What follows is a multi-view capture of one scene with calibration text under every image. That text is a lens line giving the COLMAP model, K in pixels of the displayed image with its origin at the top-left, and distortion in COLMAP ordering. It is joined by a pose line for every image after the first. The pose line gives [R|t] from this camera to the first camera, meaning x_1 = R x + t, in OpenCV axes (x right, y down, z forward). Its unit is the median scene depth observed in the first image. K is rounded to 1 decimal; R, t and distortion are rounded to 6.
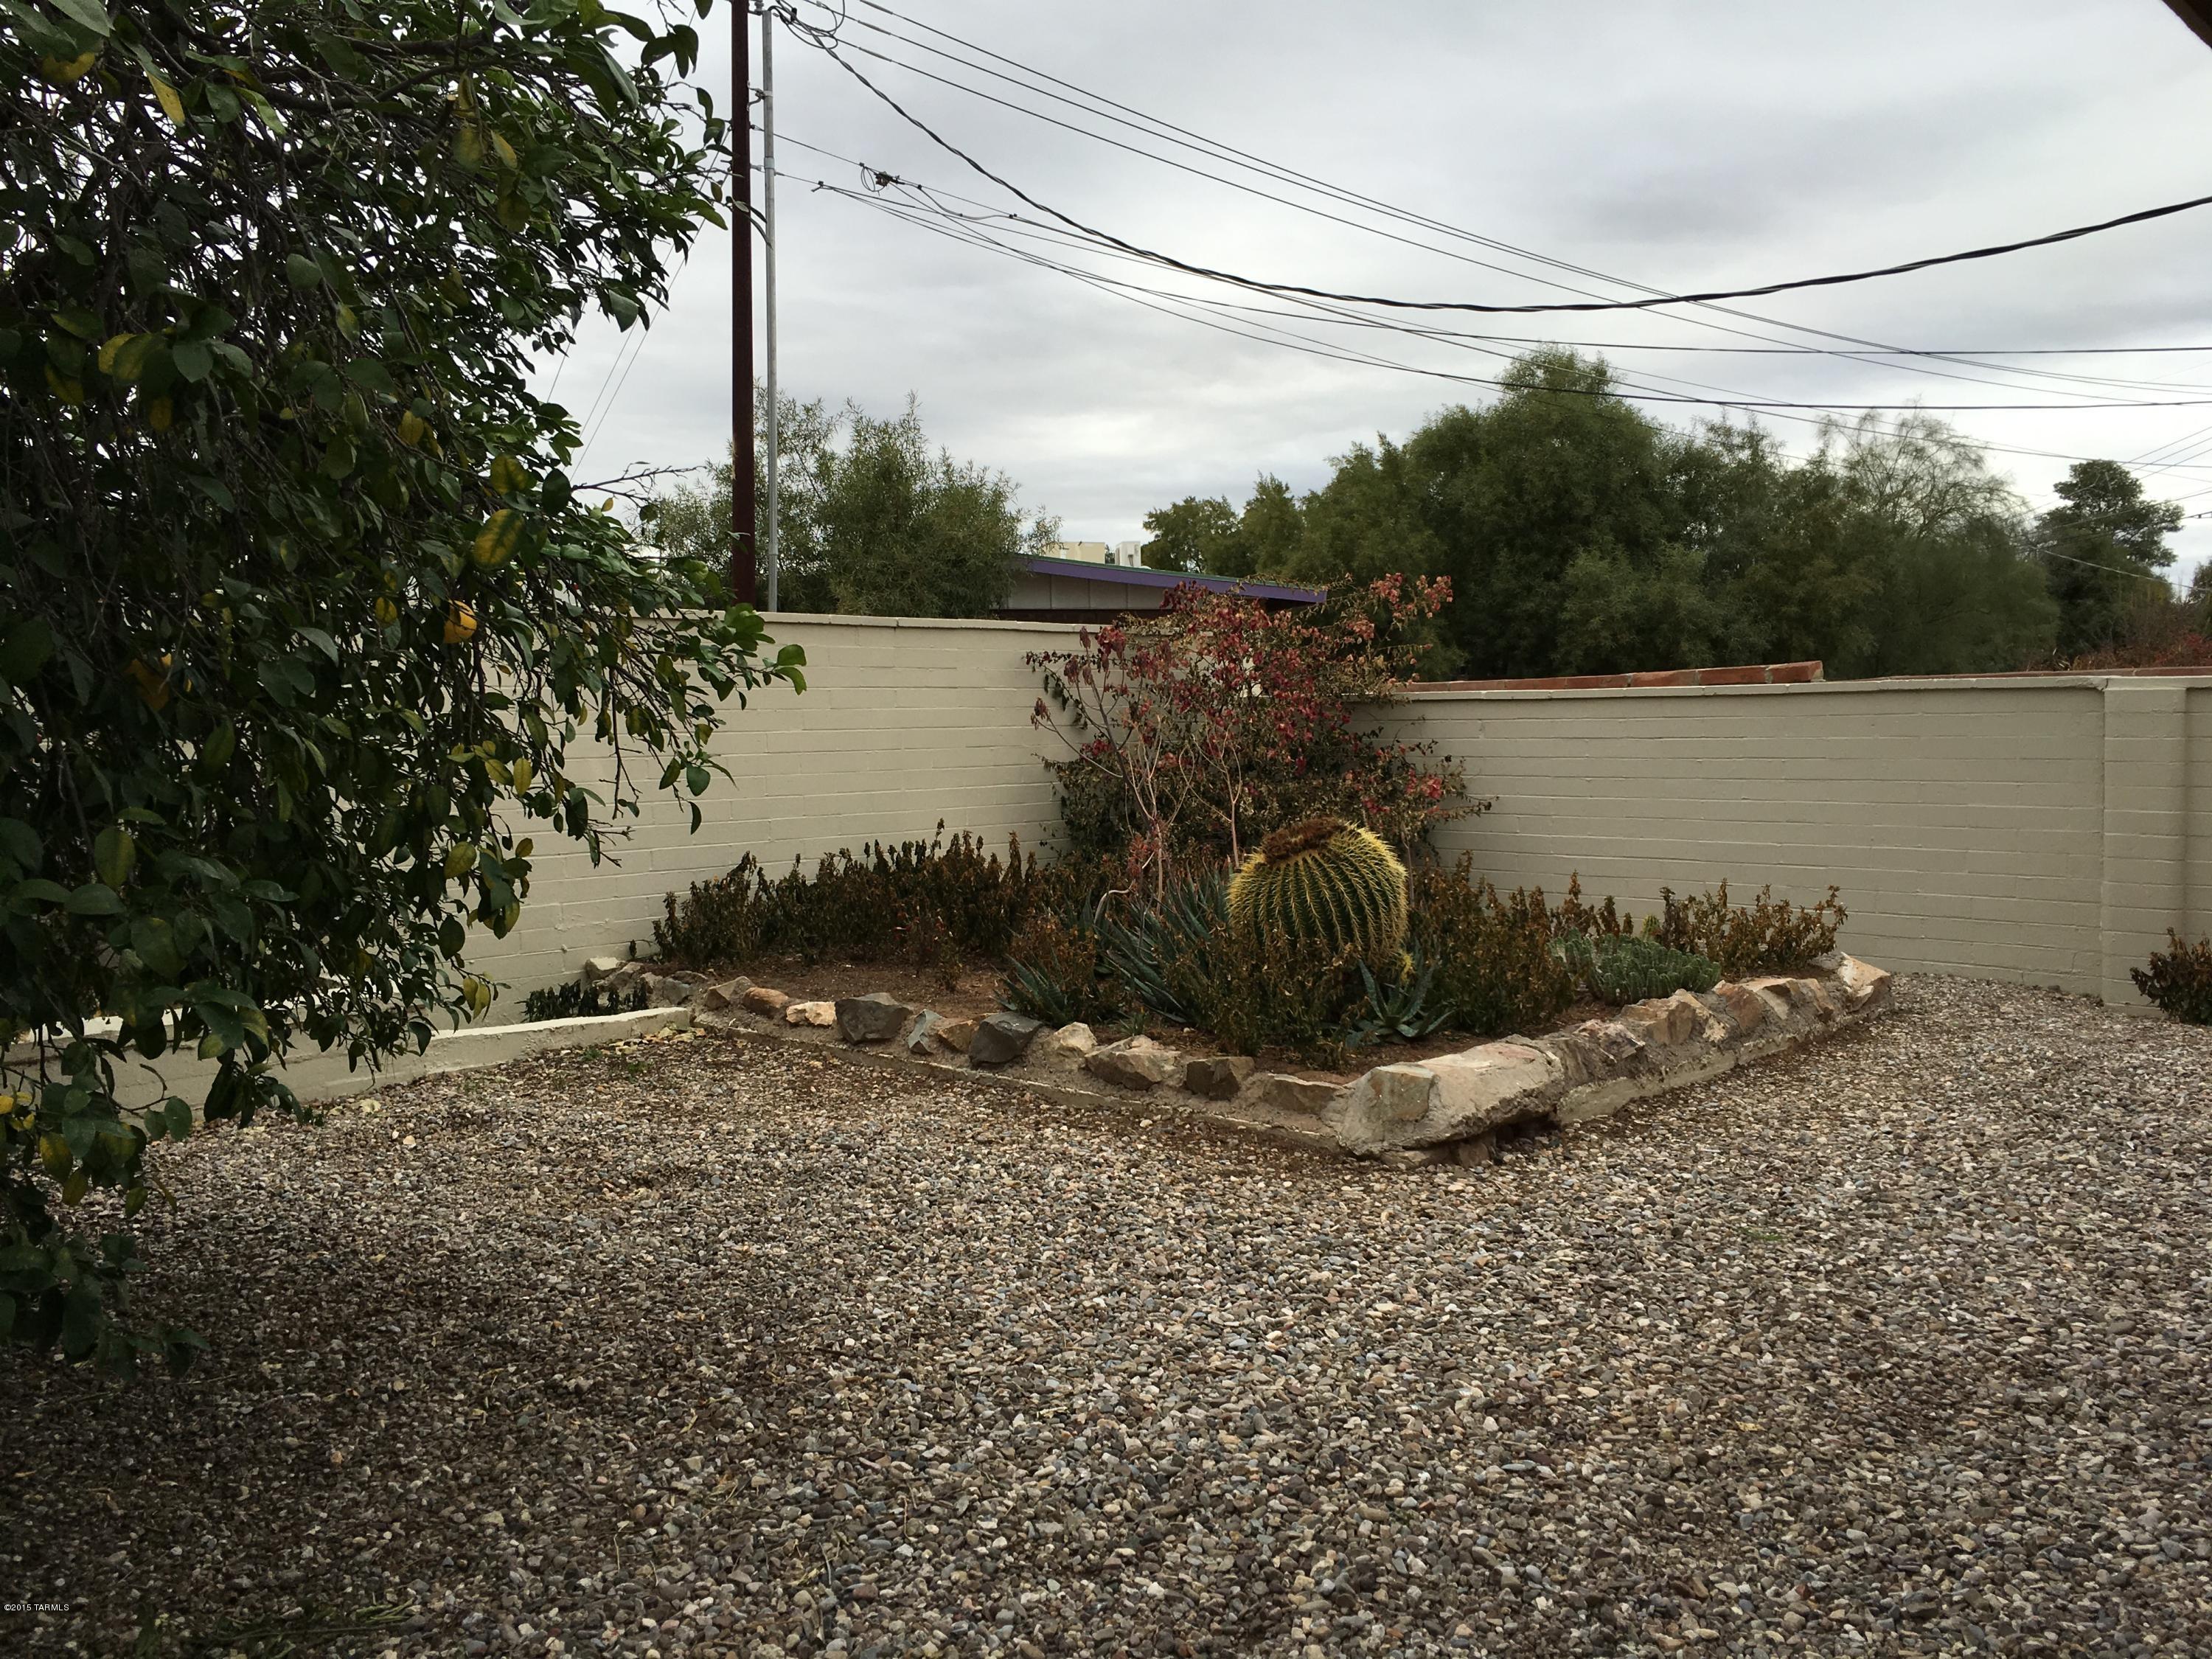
lens RADIAL K [[1867.1, 0, 1102.5], [0, 1867.1, 829.9], [0, 0, 1]] dist [0.075261, -0.091133]
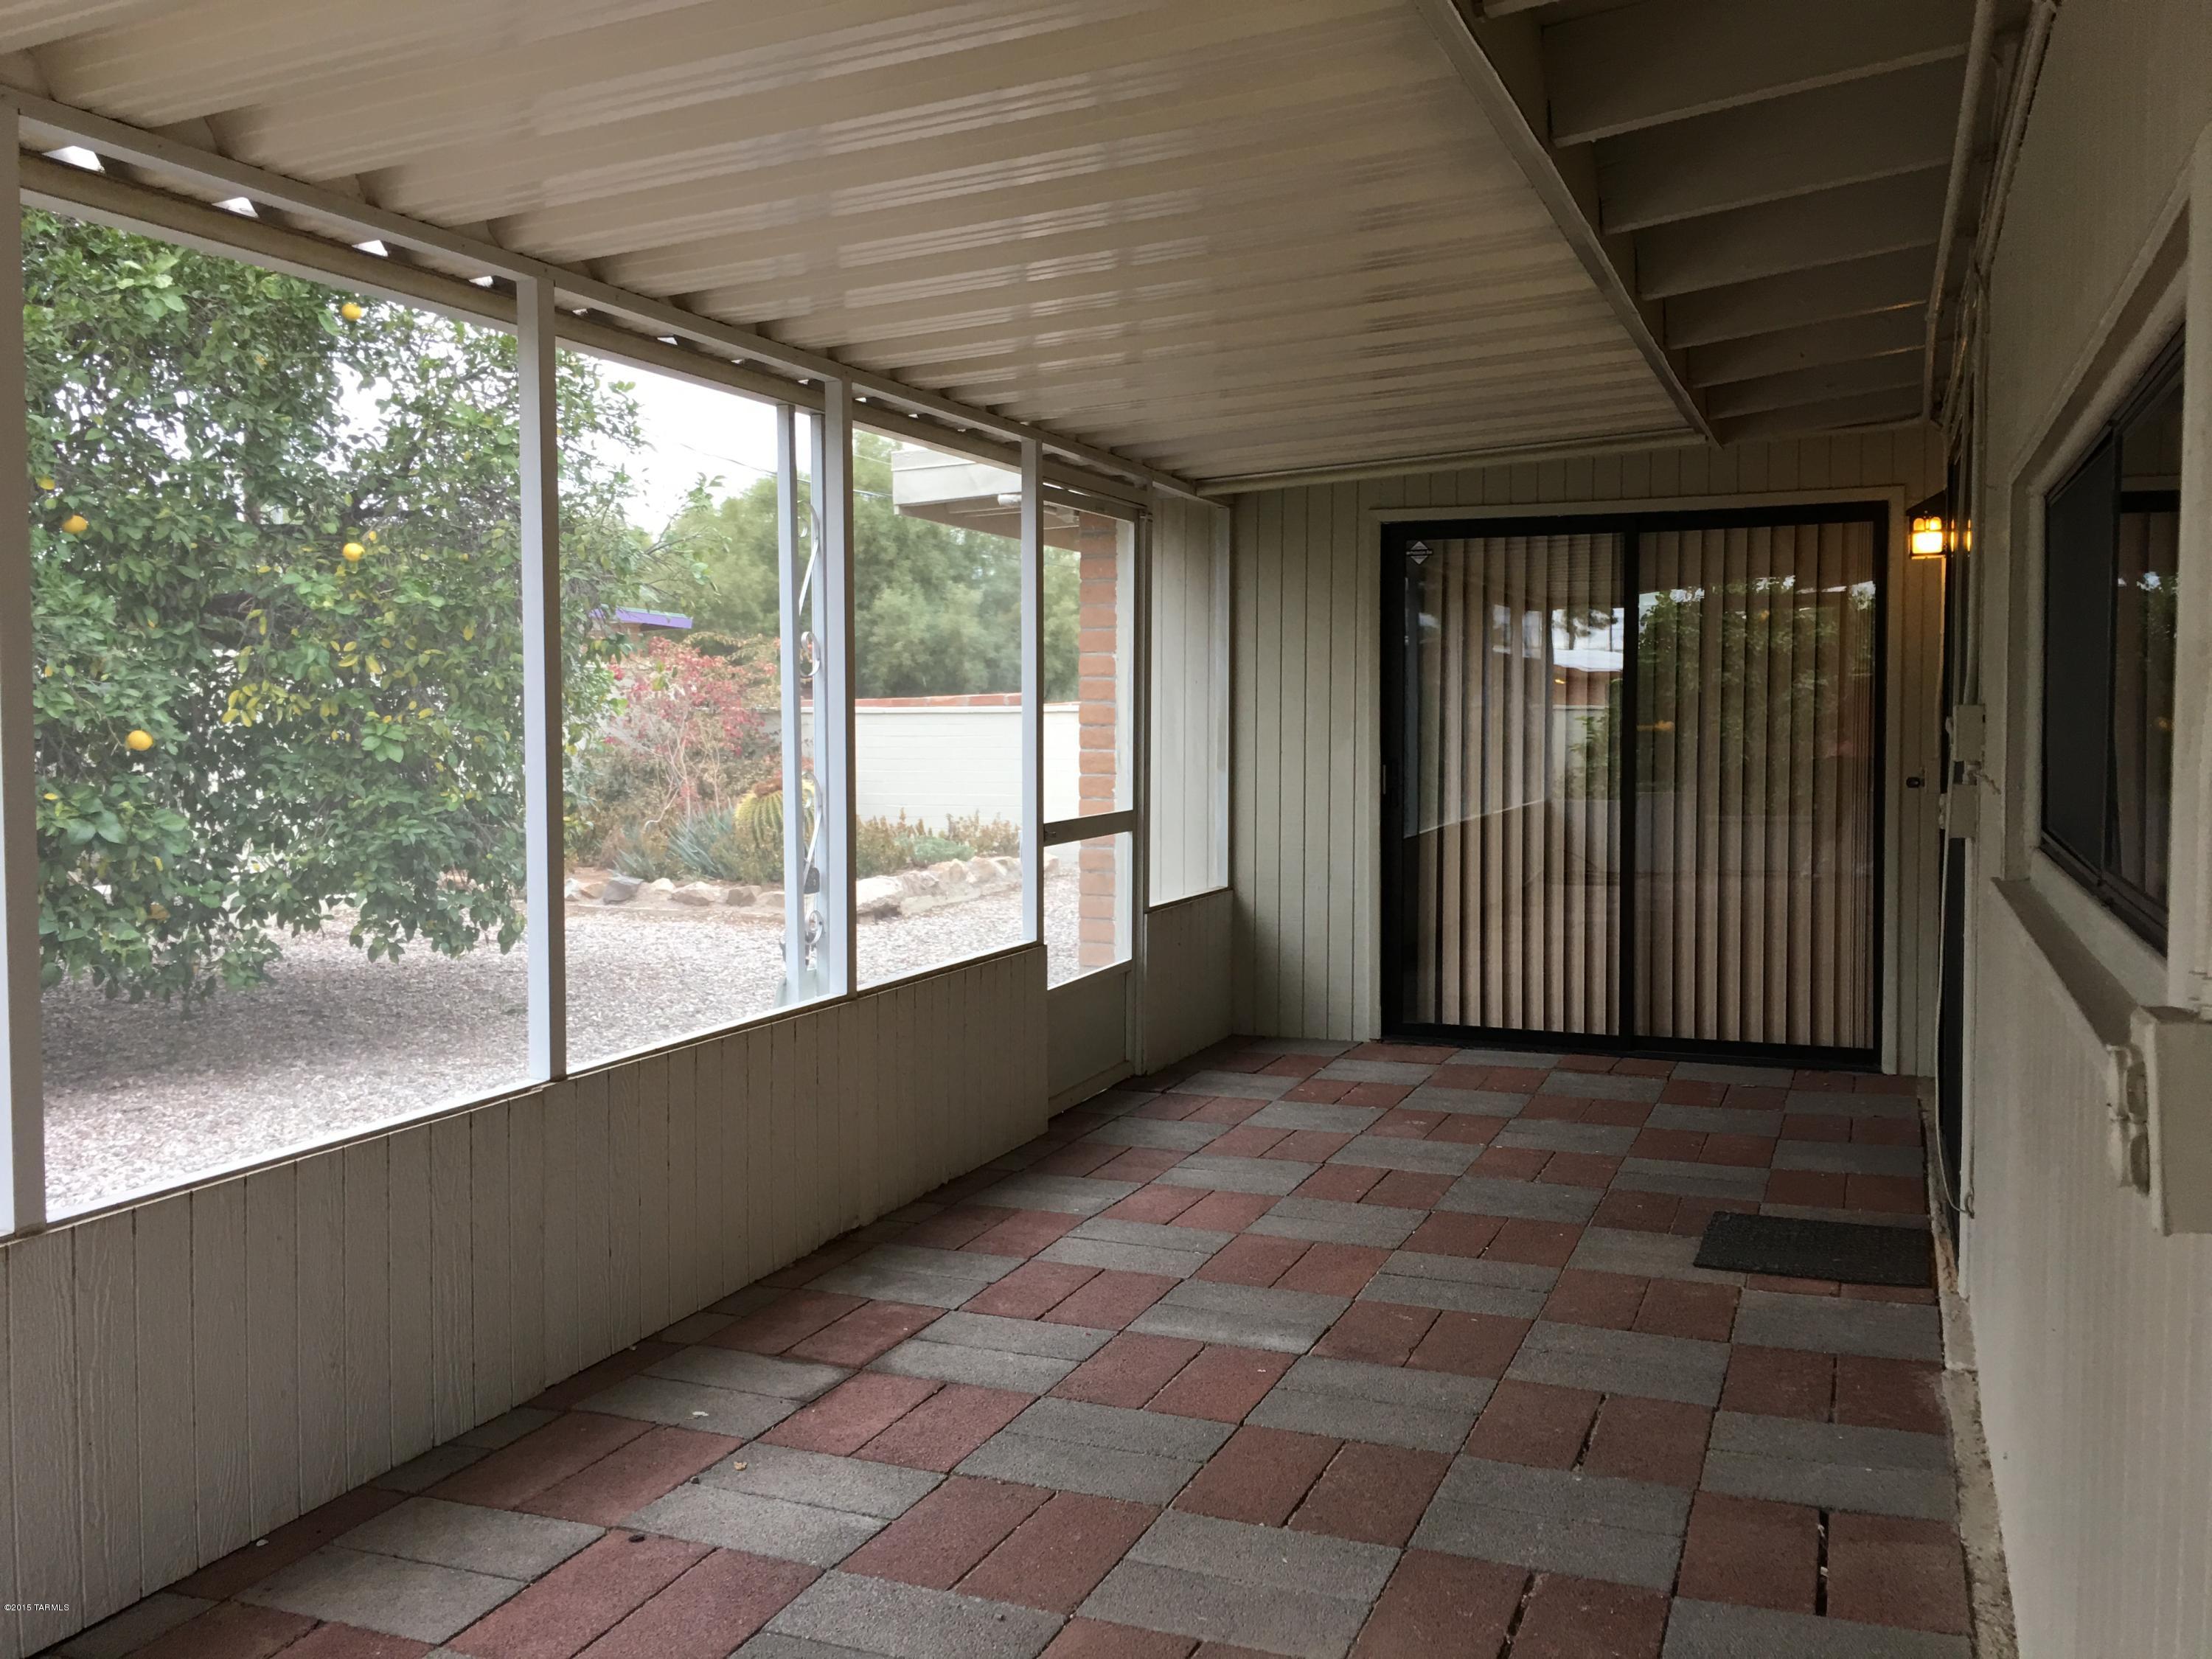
lens RADIAL K [[1867.1, 0, 1104.7], [0, 1867.1, 826.1], [0, 0, 1]] dist [0.075261, -0.091133]
pose [[0.932500, -0.012473, 0.360956, -0.275135], [0.013210, 0.999913, 0.000427, 0.049977], [-0.360929, 0.004370, 0.932583, -0.957715]]
